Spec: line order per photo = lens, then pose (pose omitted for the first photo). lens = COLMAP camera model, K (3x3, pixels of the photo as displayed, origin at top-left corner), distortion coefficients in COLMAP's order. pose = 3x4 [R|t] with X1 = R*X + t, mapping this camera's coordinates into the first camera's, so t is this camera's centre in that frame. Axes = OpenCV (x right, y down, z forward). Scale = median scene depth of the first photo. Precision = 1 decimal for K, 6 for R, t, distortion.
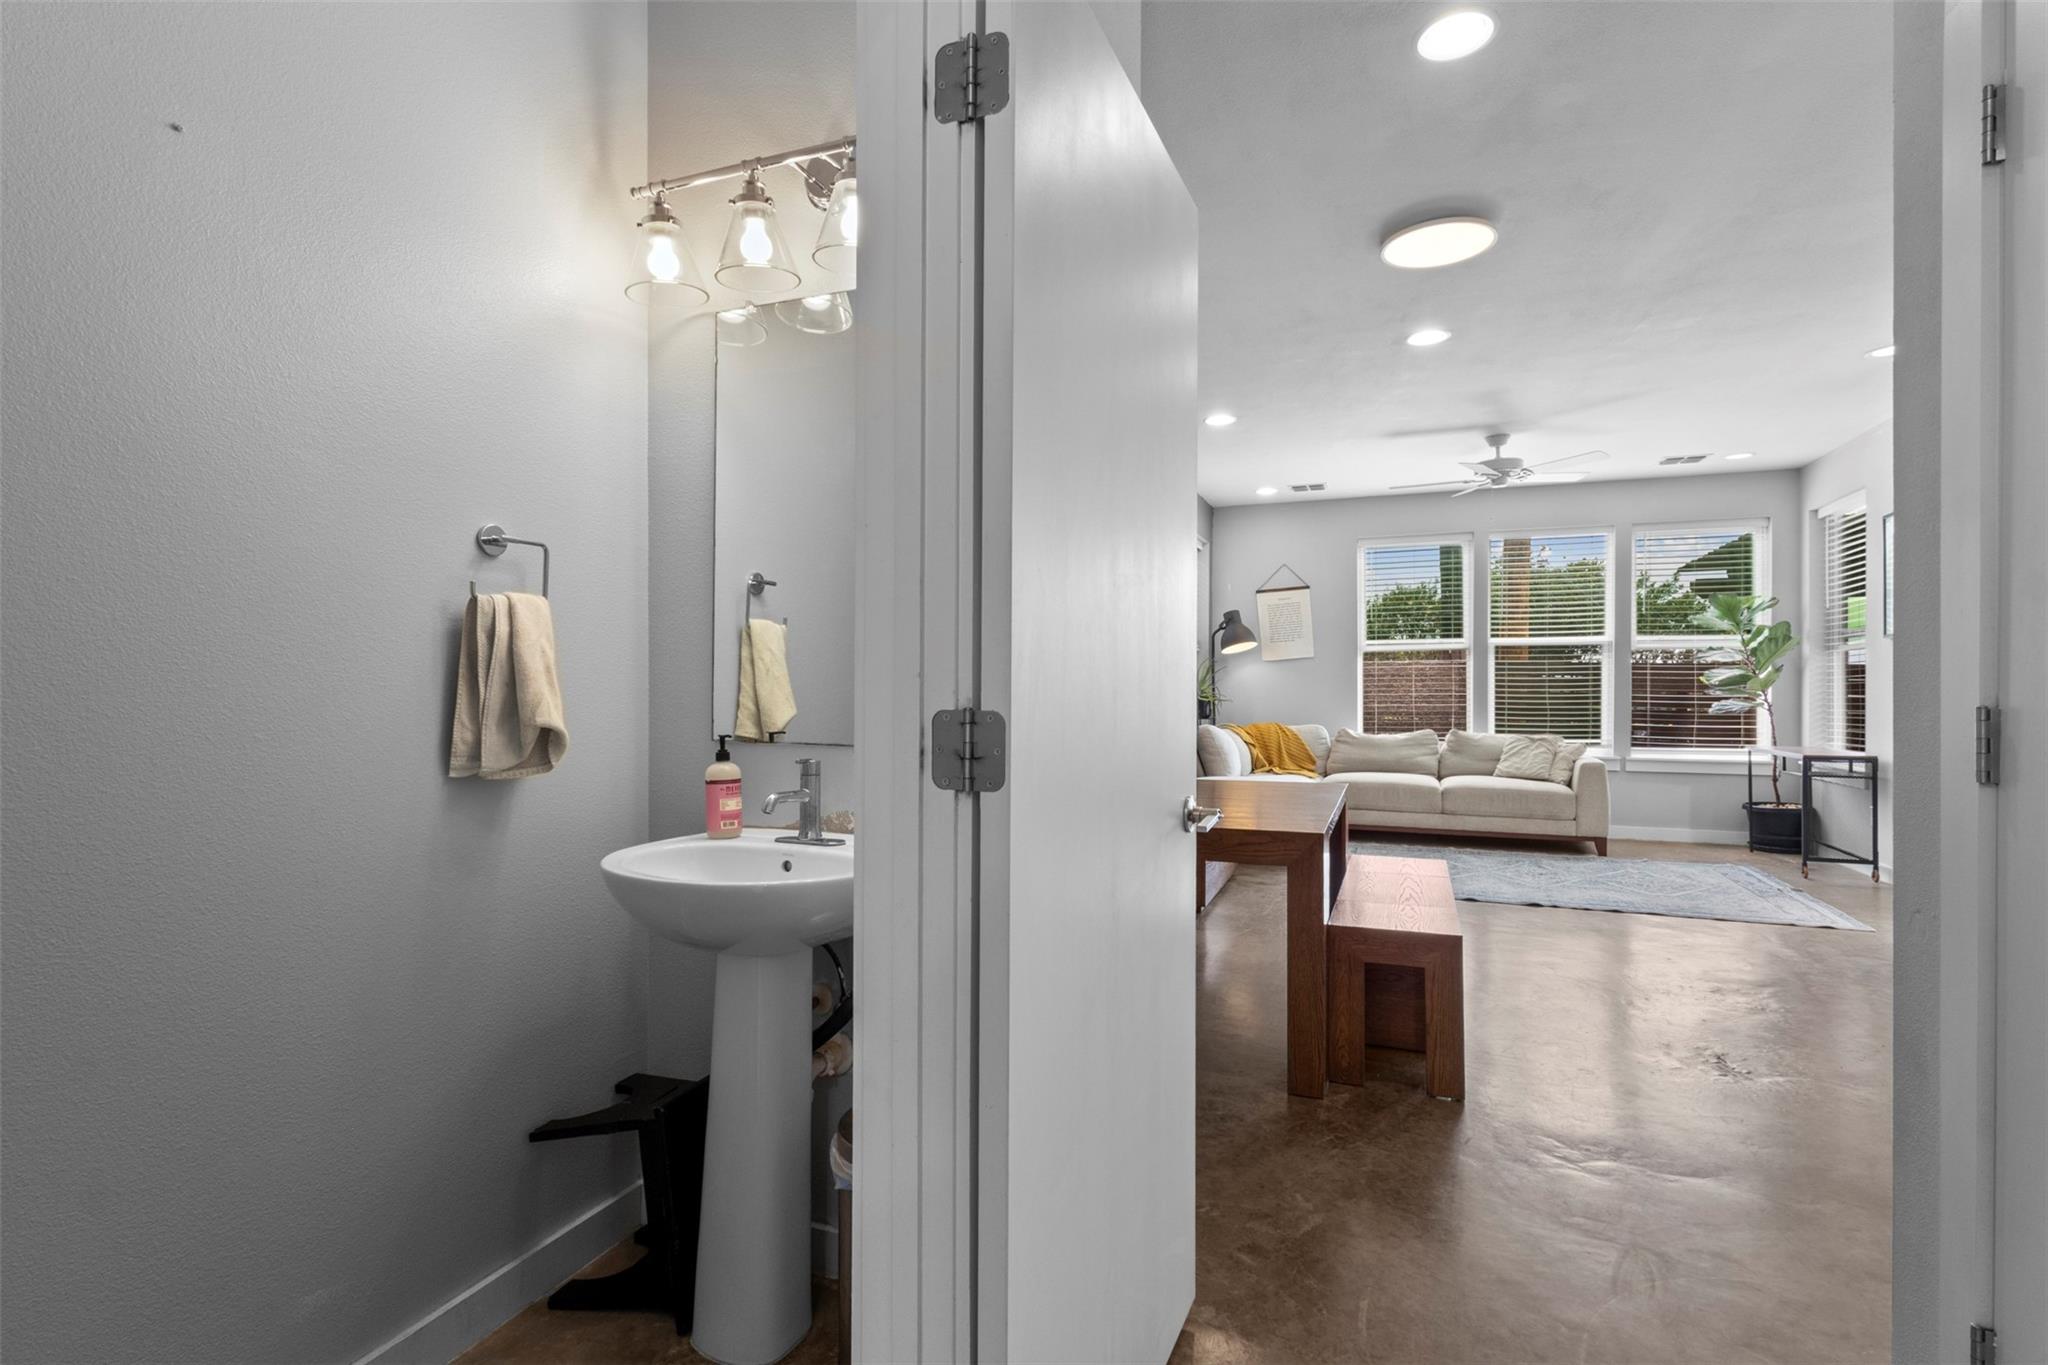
lens RADIAL K [[943.1, 0, 1030.6], [0, 943.1, 689.2], [0, 0, 1]] dist [0.000234, -0.000071]
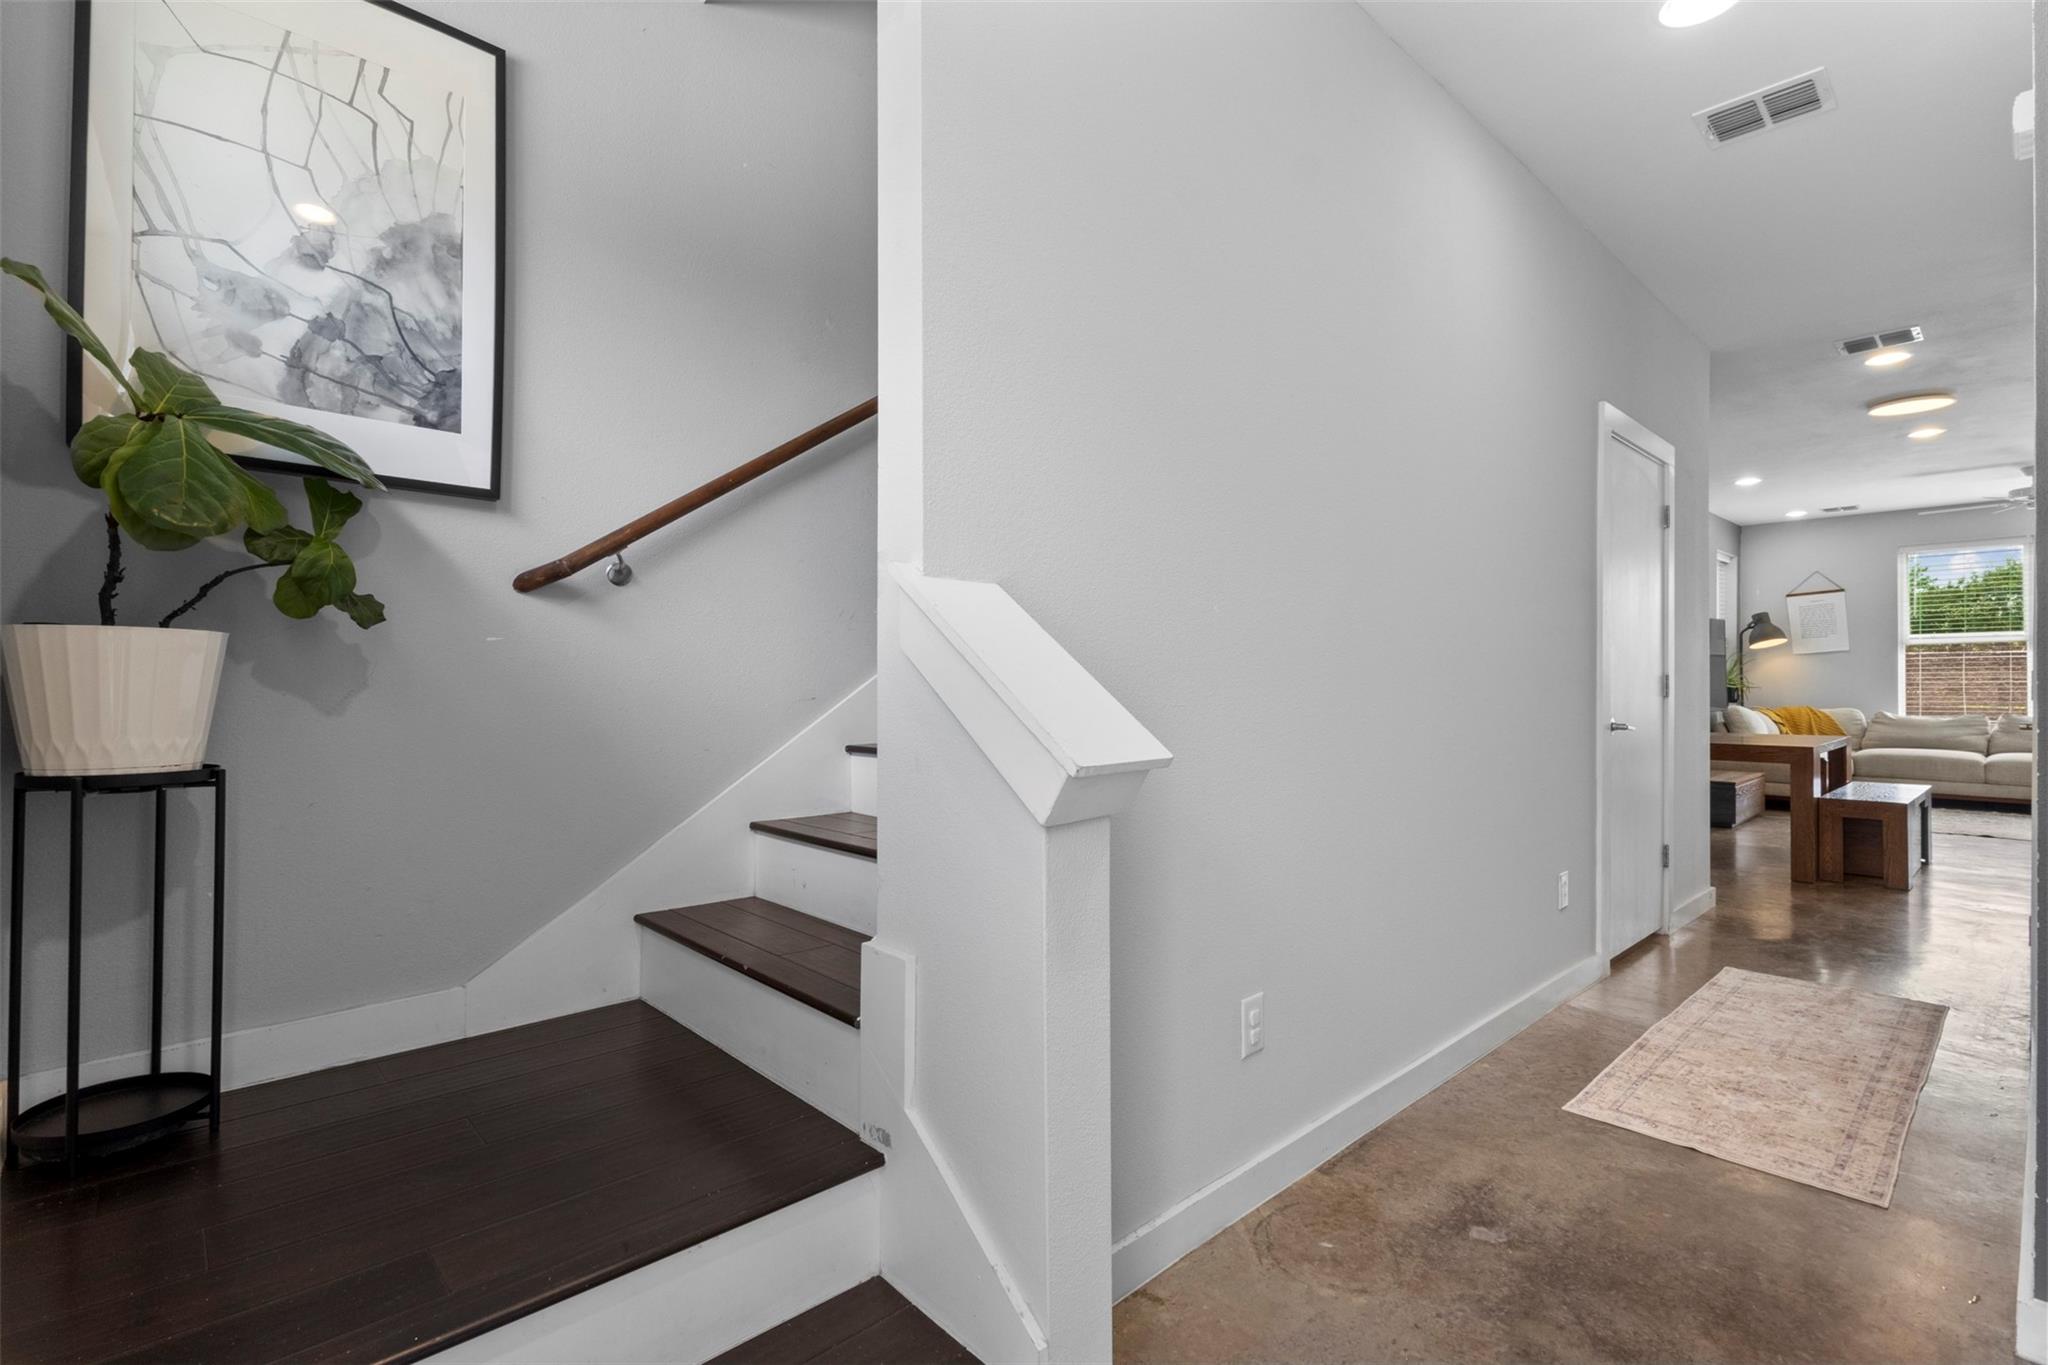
lens RADIAL K [[943.1, 0, 1006.6], [0, 943.1, 684.4], [0, 0, 1]] dist [0.000234, -0.000071]
pose [[0.892186, -0.000048, -0.451669, -0.108988], [0.000293, 1.000000, 0.000473, 0.007869], [0.451669, -0.000555, 0.892185, -0.546340]]
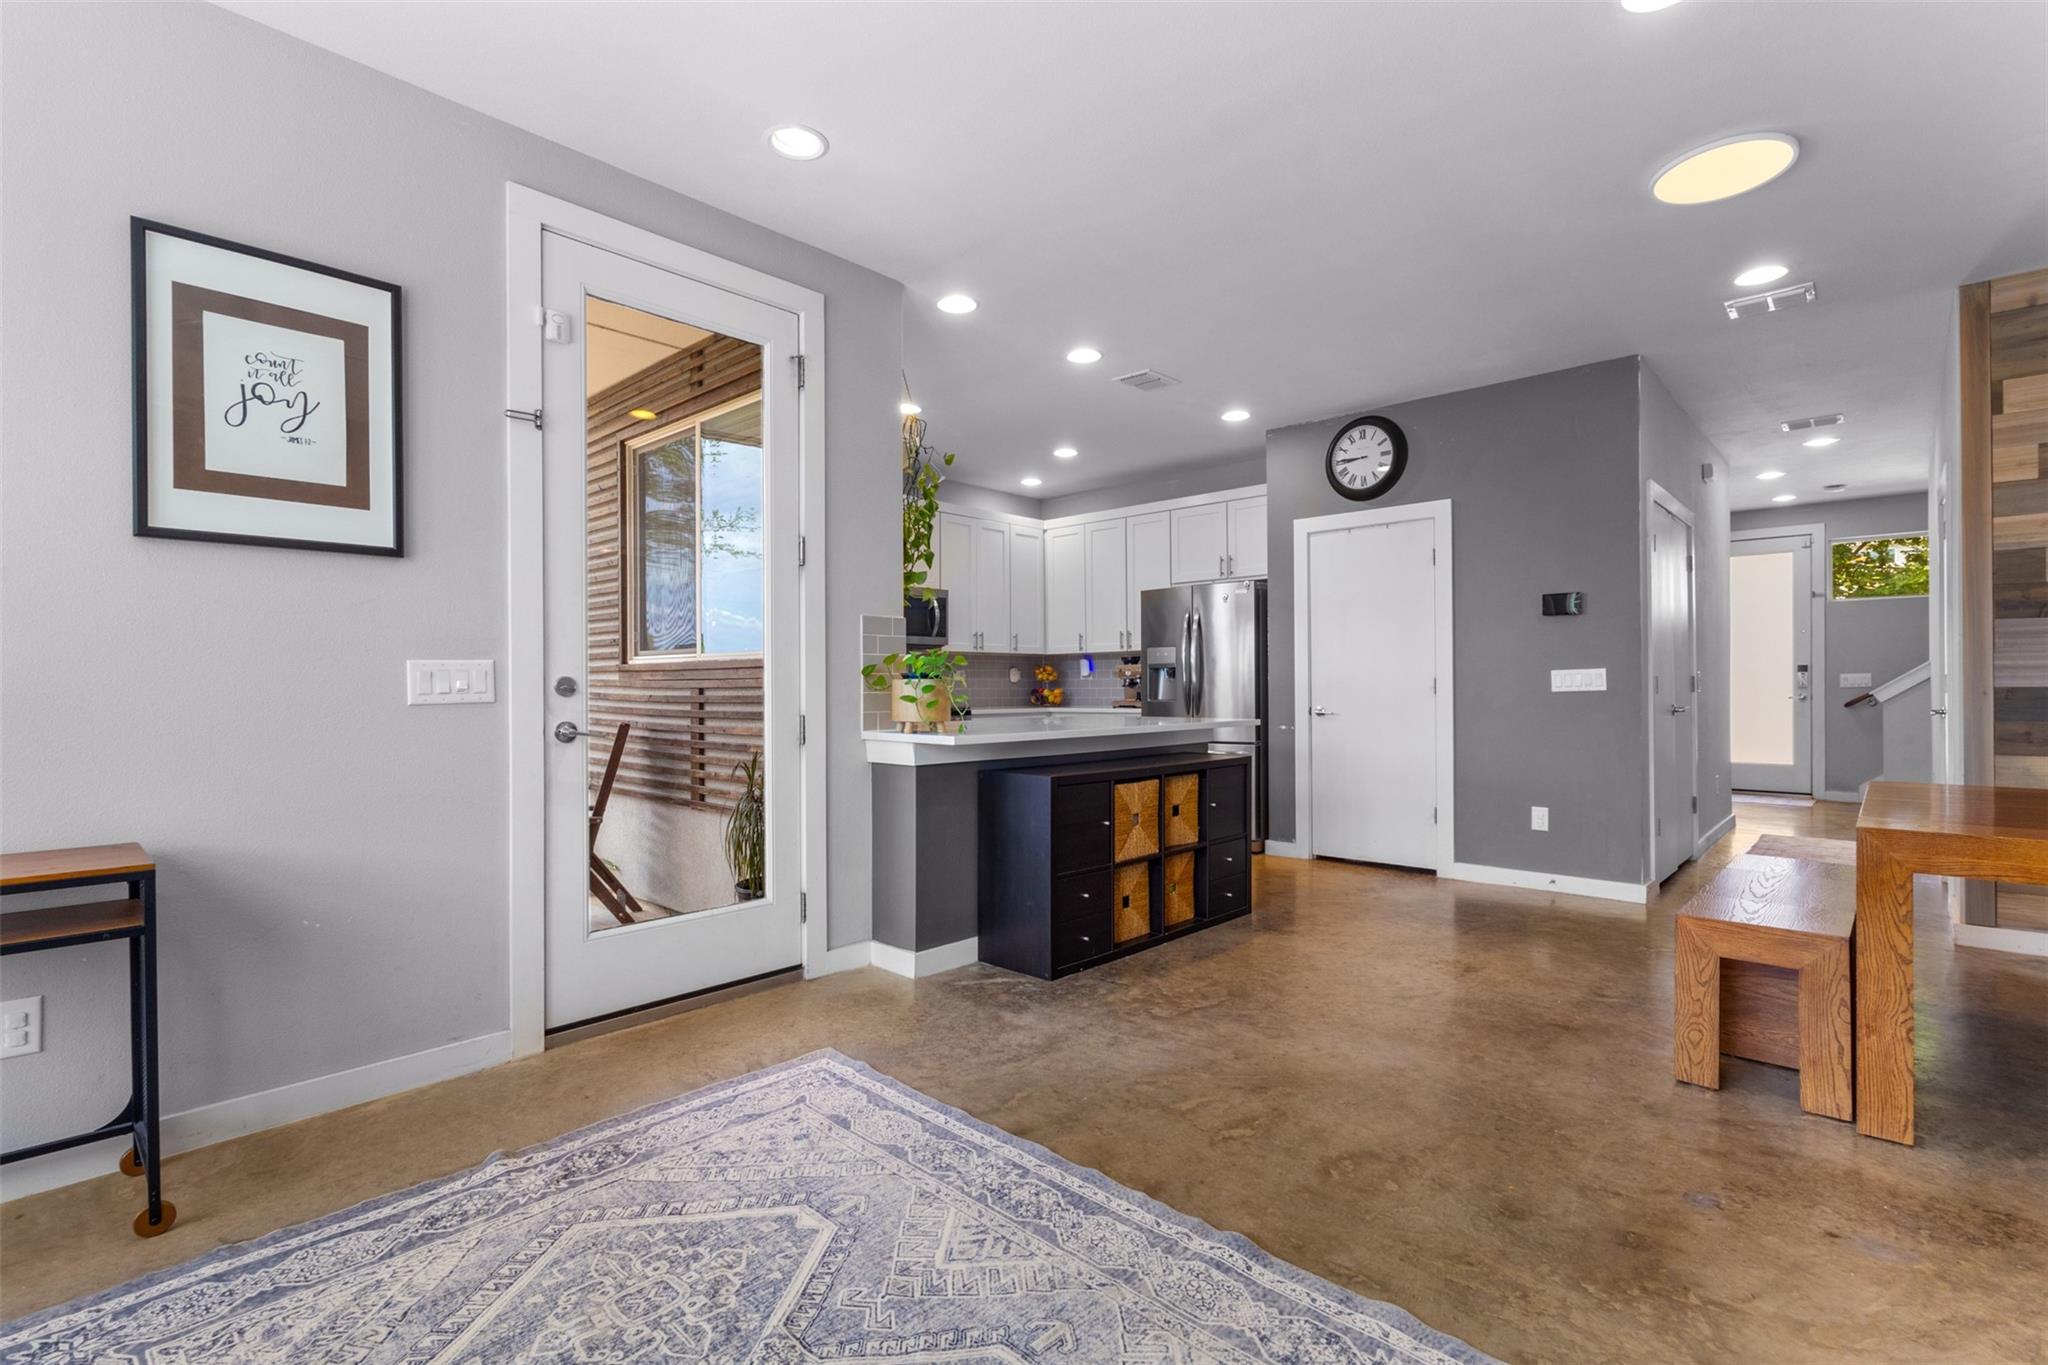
lens RADIAL K [[943.1, 0, 1013.6], [0, 943.1, 679.8], [0, 0, 1]] dist [0.000234, -0.000071]
pose [[-0.926970, 0.006667, 0.375076, 0.326060], [0.003041, 0.999943, -0.010260, 0.007607], [-0.375123, -0.008370, -0.926937, 0.930850]]
